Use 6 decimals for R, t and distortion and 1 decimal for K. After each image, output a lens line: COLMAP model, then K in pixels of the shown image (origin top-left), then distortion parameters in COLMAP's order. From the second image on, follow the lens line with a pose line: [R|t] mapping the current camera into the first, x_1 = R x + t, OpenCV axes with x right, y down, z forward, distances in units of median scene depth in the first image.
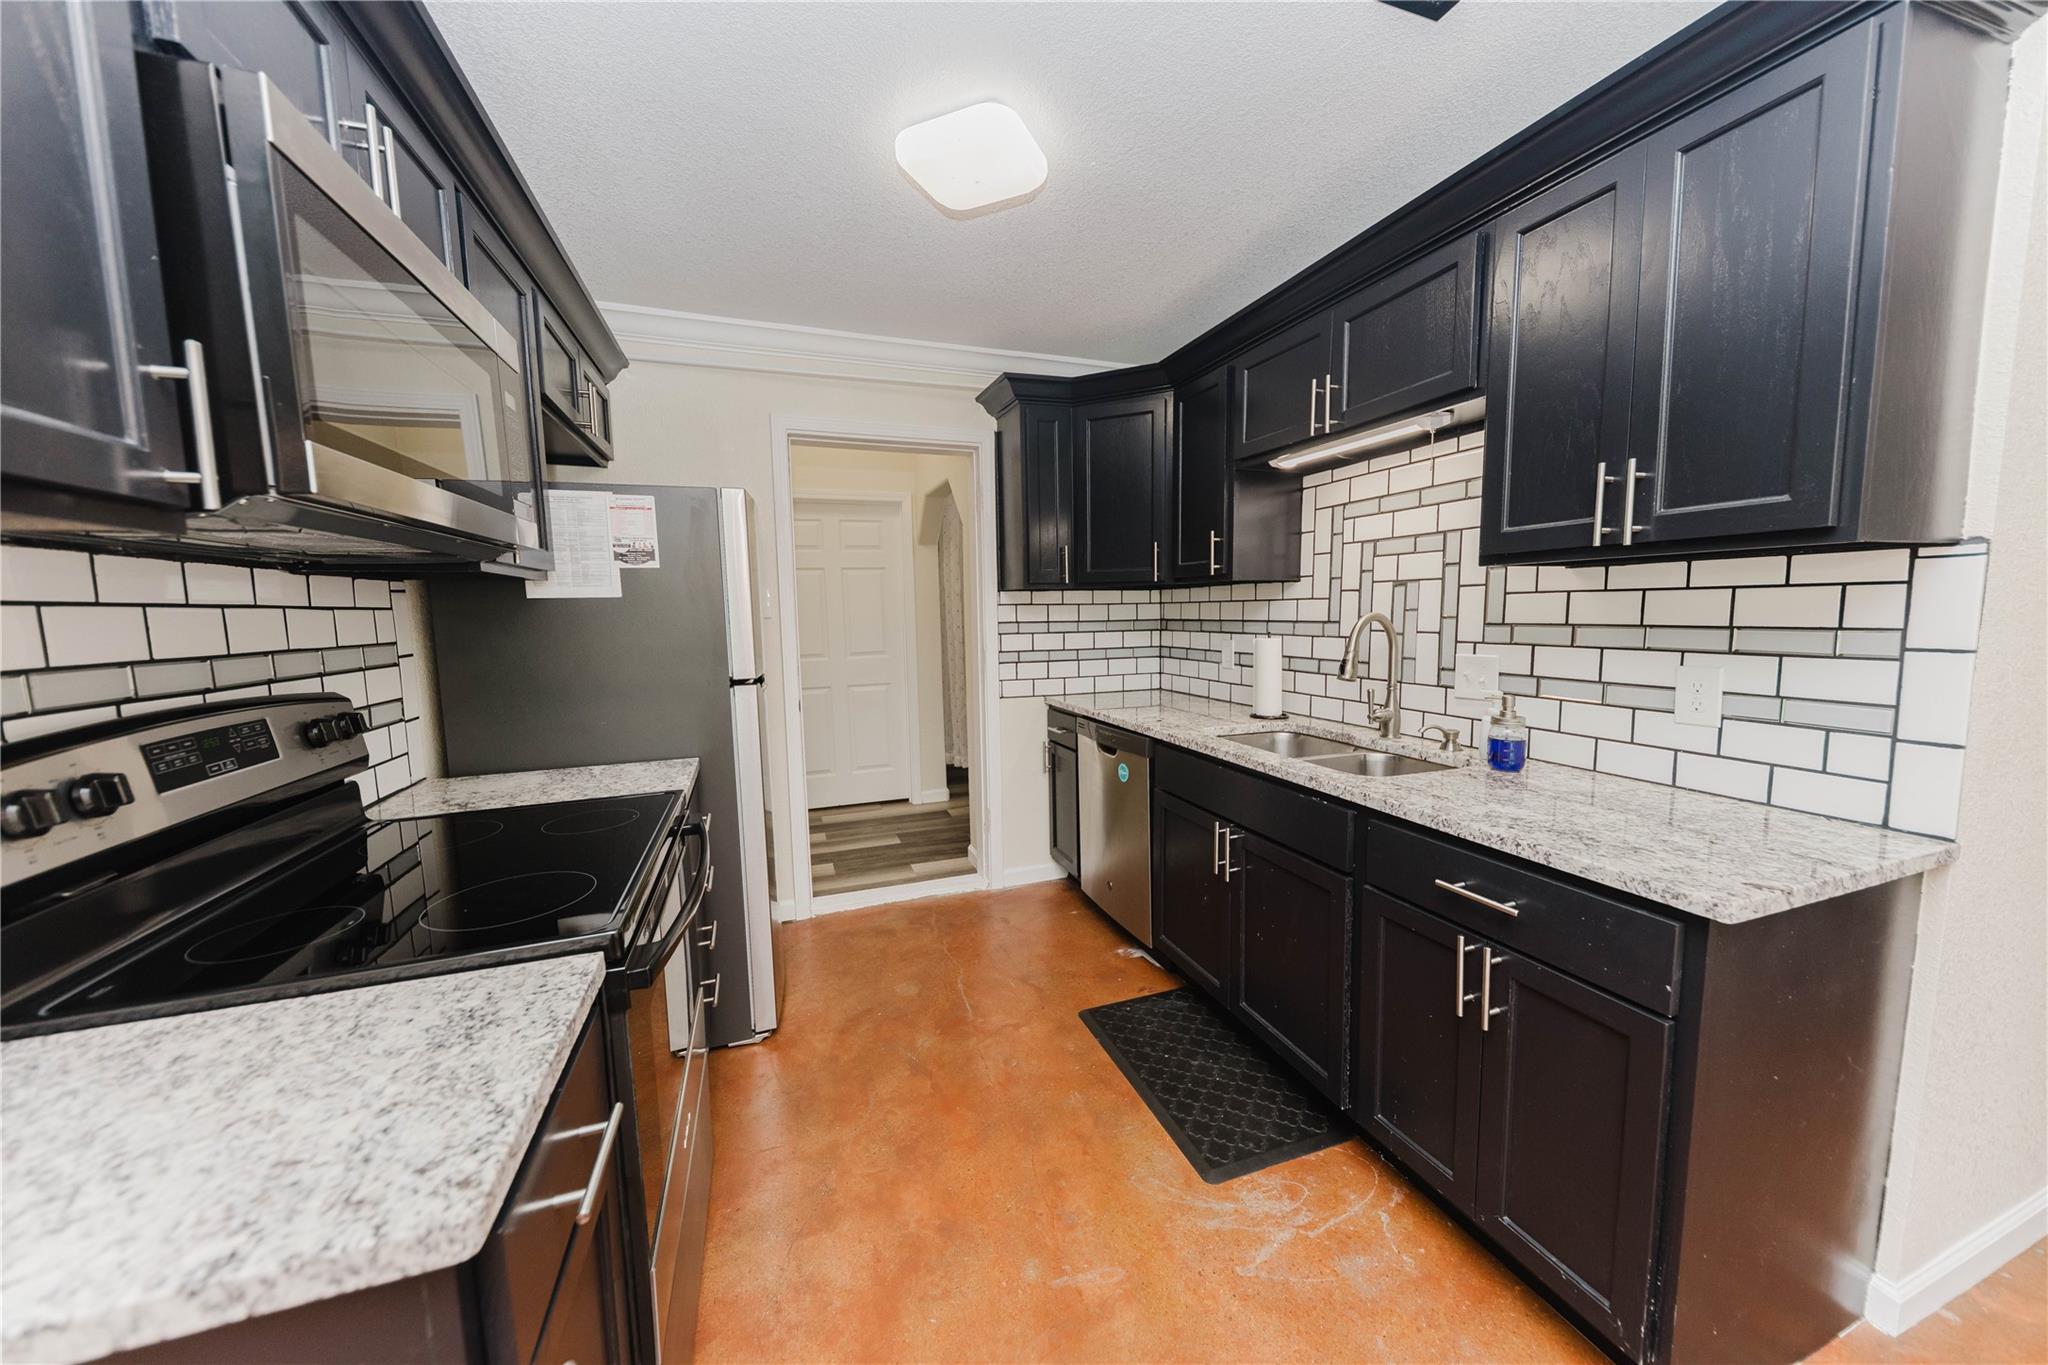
lens RADIAL K [[706.9, 0, 1024.0], [0, 706.9, 682.5], [0, 0, 1]] dist [0.018941, -0.006962]
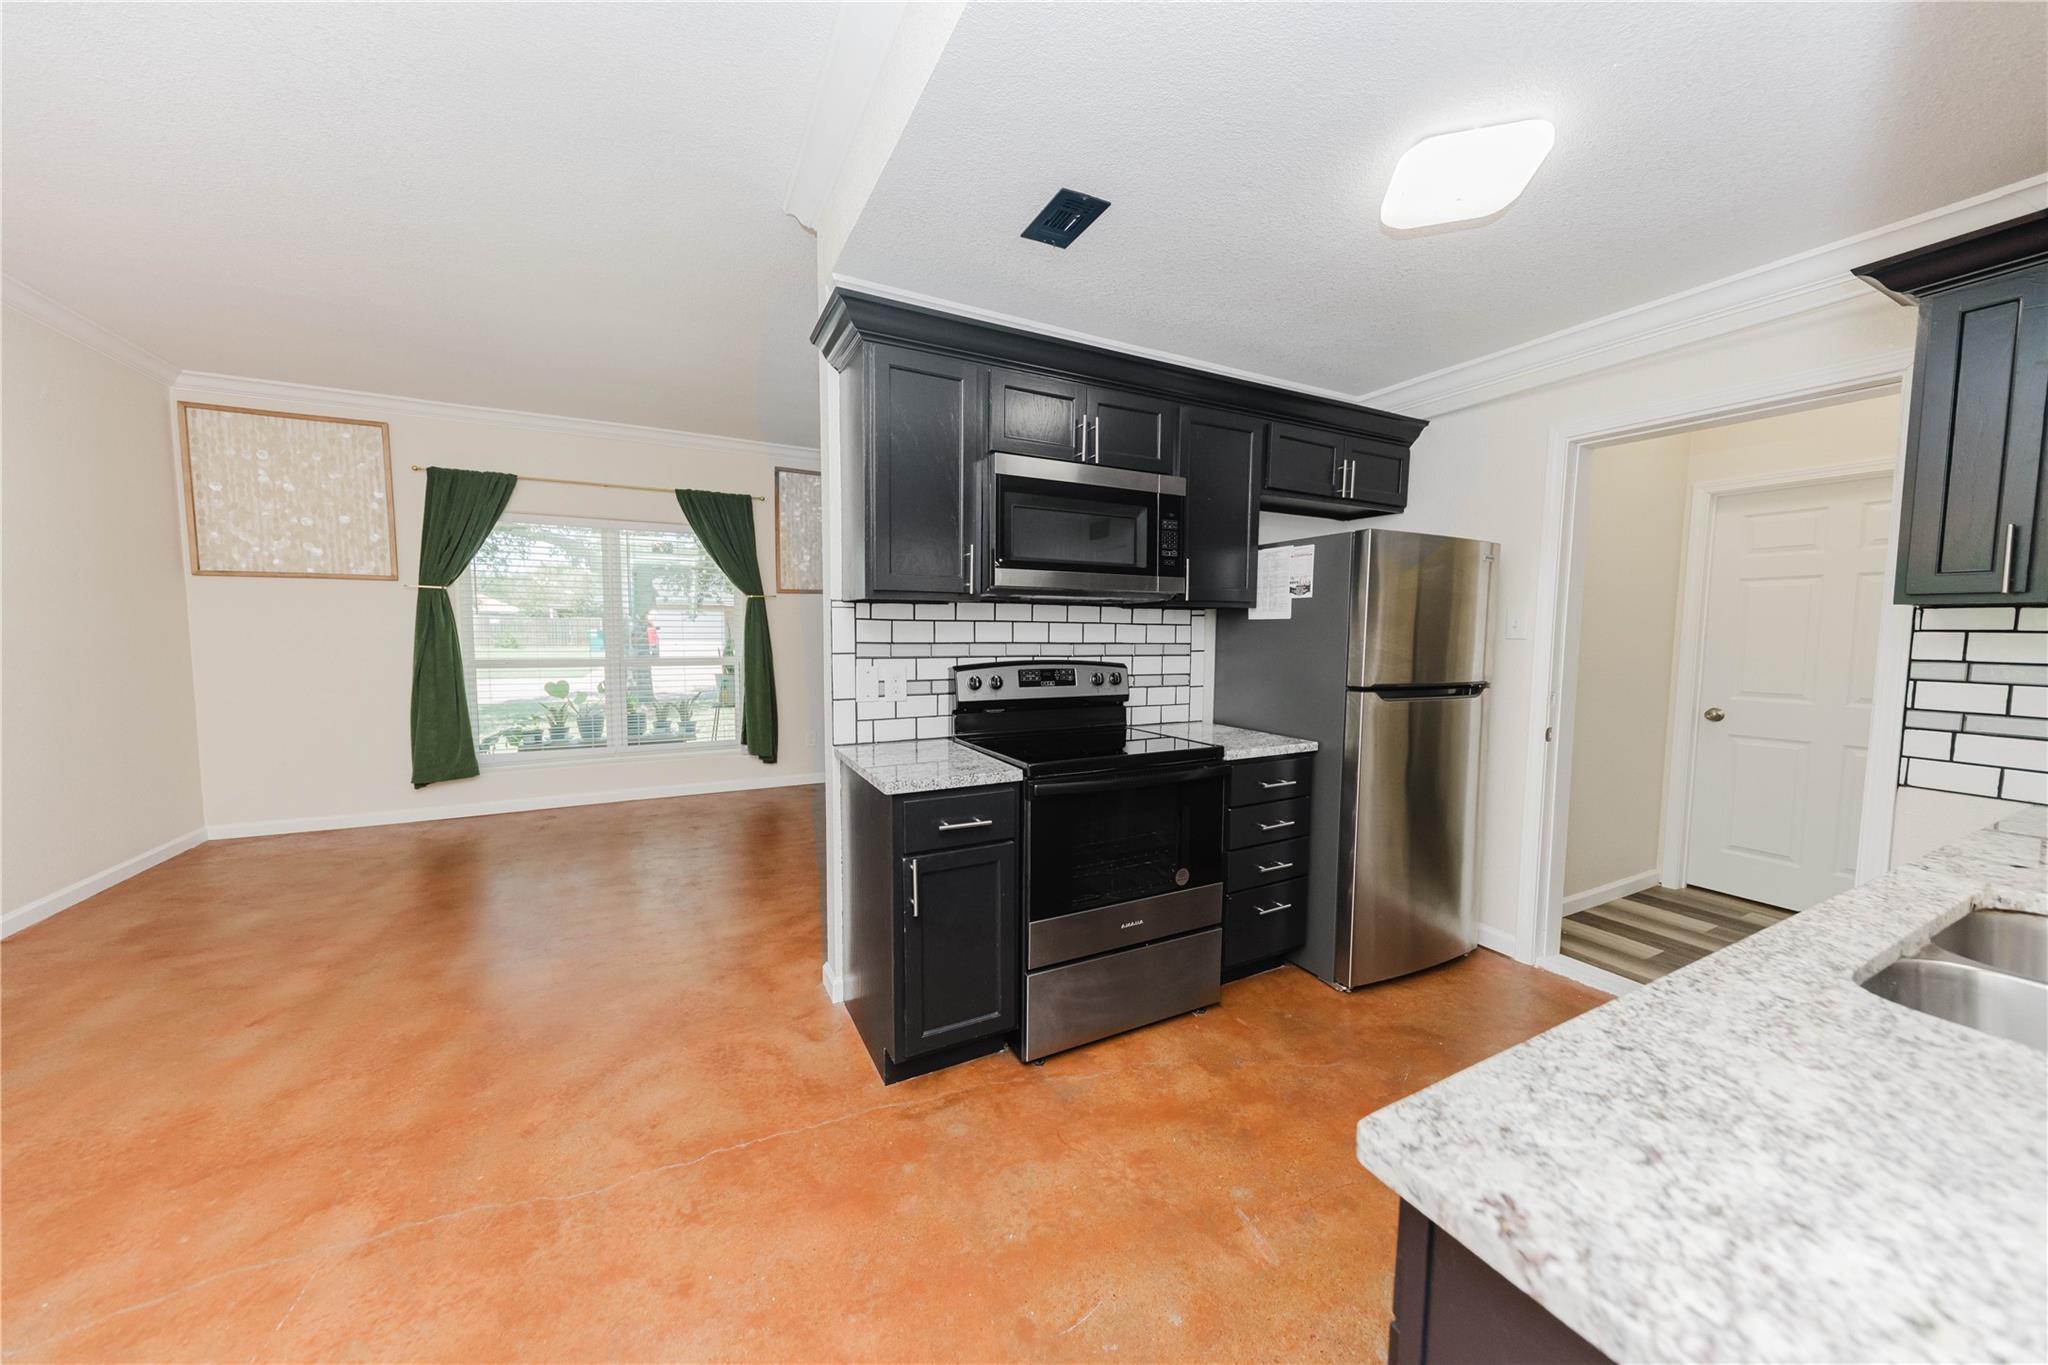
lens RADIAL K [[706.9, 0, 1024.0], [0, 706.9, 682.5], [0, 0, 1]] dist [0.018941, -0.006962]
pose [[0.120904, 0.092850, -0.988312, 0.943796], [-0.115994, 0.990117, 0.078830, -0.052766], [0.985864, 0.105108, 0.130479, 0.366181]]
